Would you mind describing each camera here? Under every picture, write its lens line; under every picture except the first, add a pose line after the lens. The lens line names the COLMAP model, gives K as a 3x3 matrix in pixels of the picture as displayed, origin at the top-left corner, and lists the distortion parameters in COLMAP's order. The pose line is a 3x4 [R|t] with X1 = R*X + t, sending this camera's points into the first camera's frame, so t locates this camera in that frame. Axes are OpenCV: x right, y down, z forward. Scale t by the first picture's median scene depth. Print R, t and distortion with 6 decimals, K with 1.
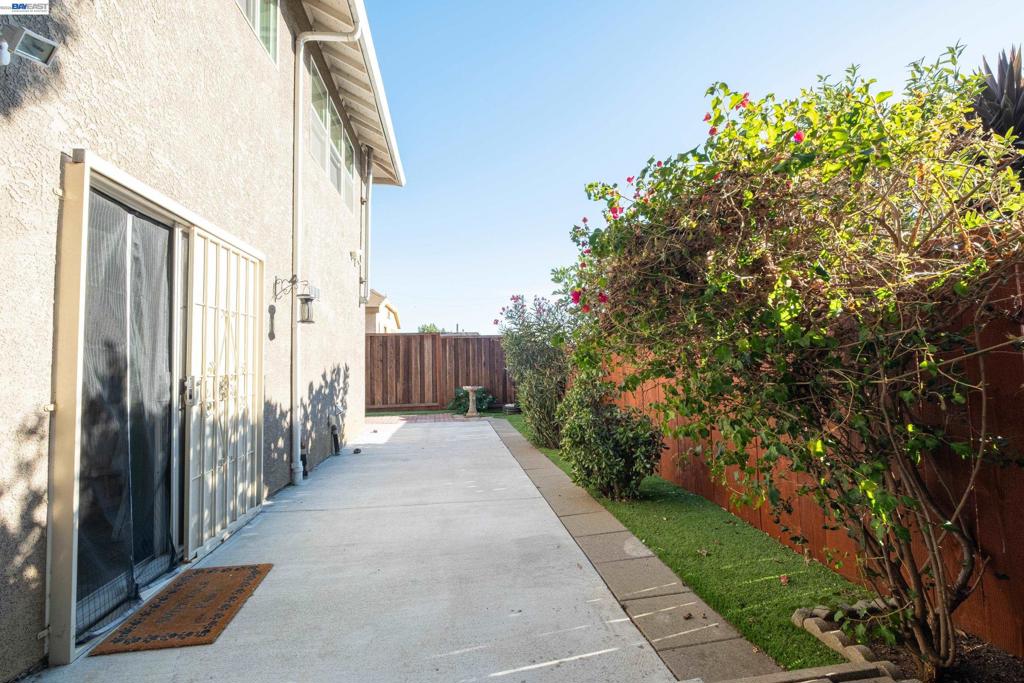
lens RADIAL K [[452.5, 0, 512.0], [0, 452.5, 341.5], [0, 0, 1]] dist [-0.000371, -0.000758]
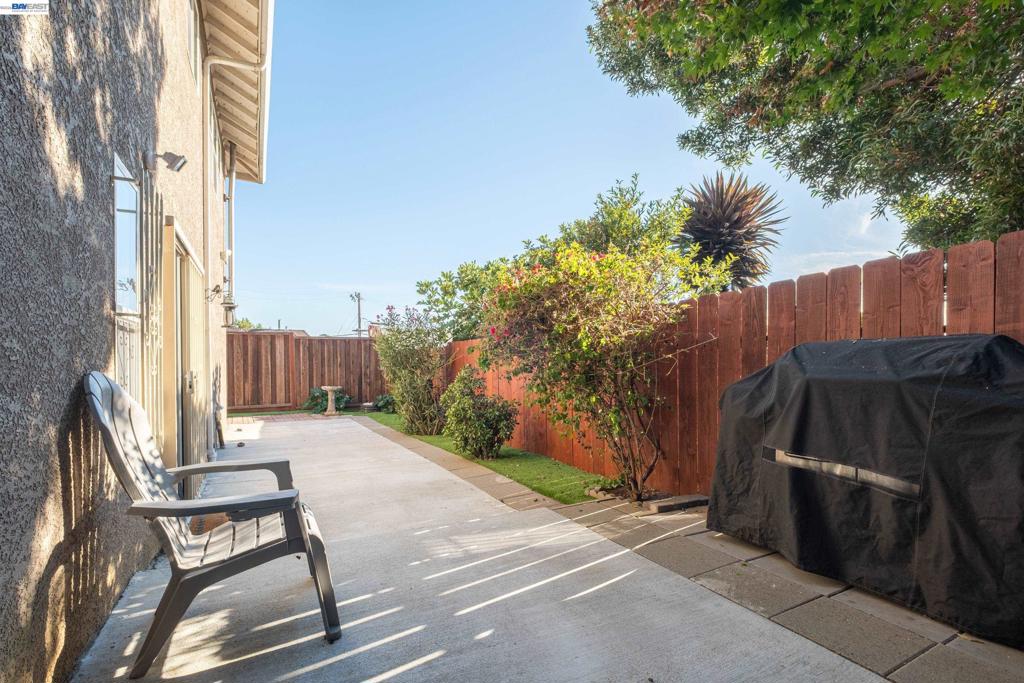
lens RADIAL K [[475.9, 0, 507.7], [0, 475.9, 373.4], [0, 0, 1]] dist [0.003387, -0.010660]
pose [[0.939021, 0.004533, 0.343830, -0.205409], [-0.026553, 0.997883, 0.059360, -0.015000], [-0.342833, -0.064870, 0.937154, -0.396364]]
